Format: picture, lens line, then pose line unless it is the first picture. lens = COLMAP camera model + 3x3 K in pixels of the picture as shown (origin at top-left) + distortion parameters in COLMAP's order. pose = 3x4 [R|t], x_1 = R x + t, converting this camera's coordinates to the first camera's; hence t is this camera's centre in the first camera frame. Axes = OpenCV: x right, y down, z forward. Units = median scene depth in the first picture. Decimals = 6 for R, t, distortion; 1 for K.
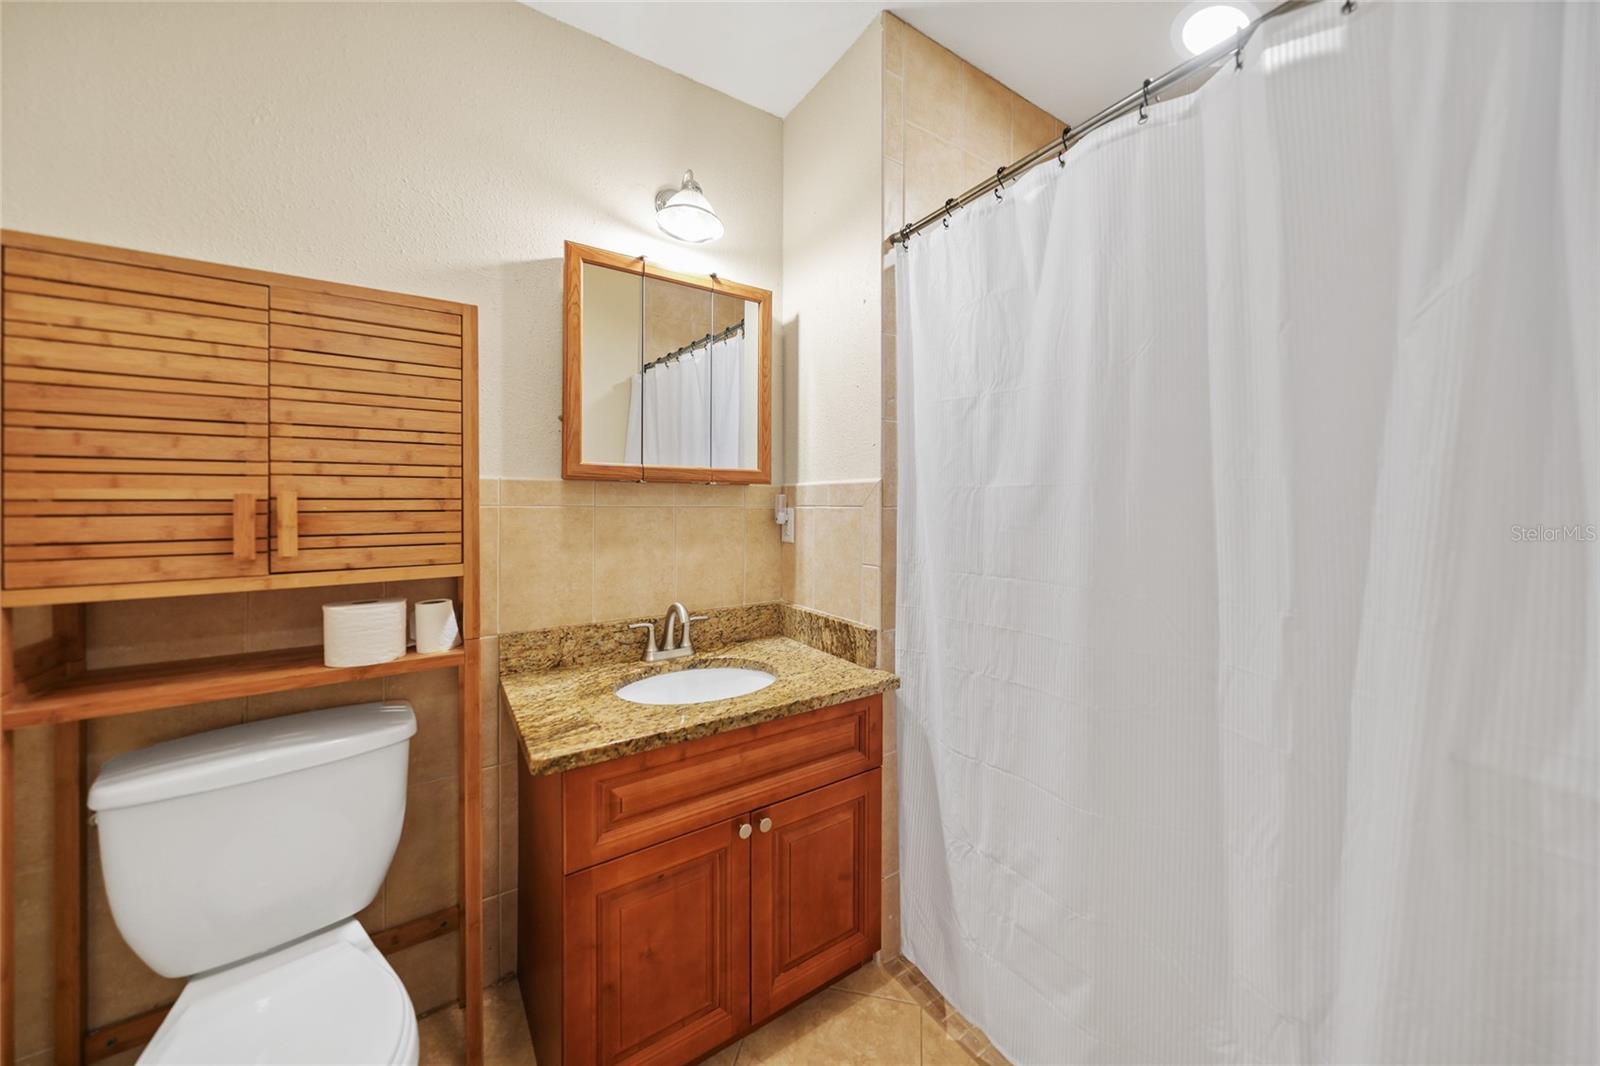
lens RADIAL K [[563.2, 0, 804.2], [0, 563.2, 510.6], [0, 0, 1]] dist [-0.001401, -0.000208]
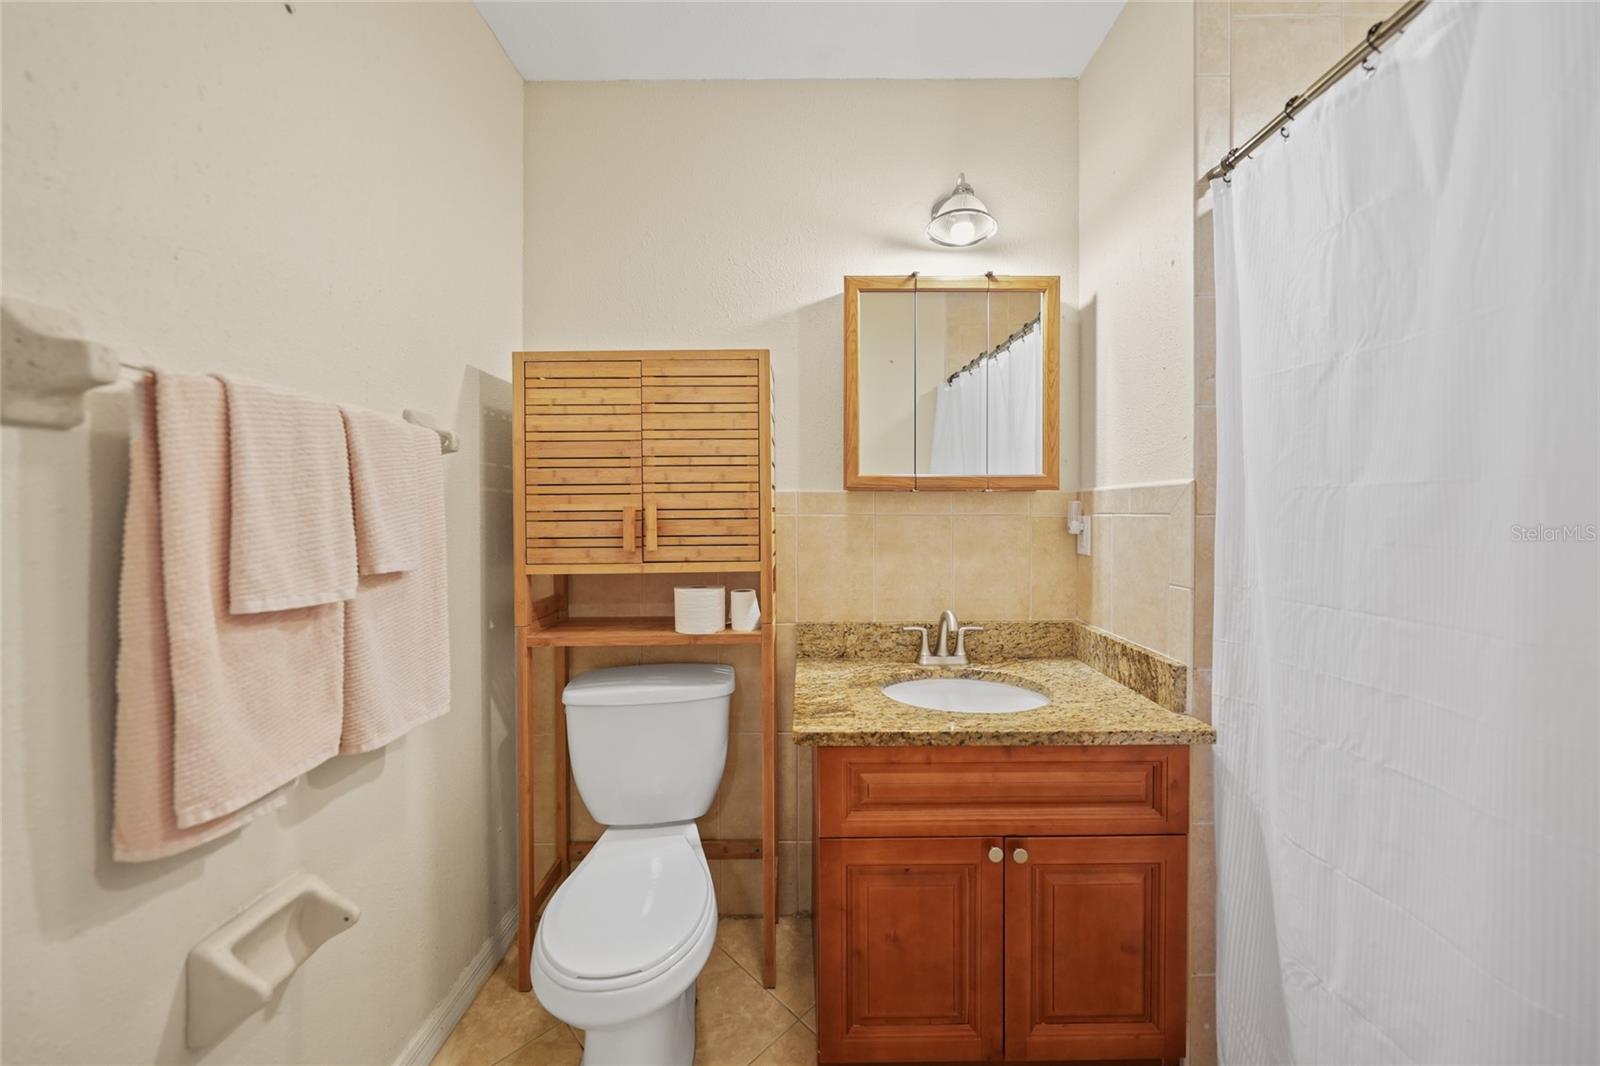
lens RADIAL K [[558.5, 0, 799.3], [0, 558.5, 523.9], [0, 0, 1]] dist [-0.001712, -0.000219]
pose [[0.833254, 0.007144, -0.552844, 0.129212], [-0.002204, 0.999951, 0.009599, 0.000350], [0.552885, -0.006780, 0.833230, 0.029102]]
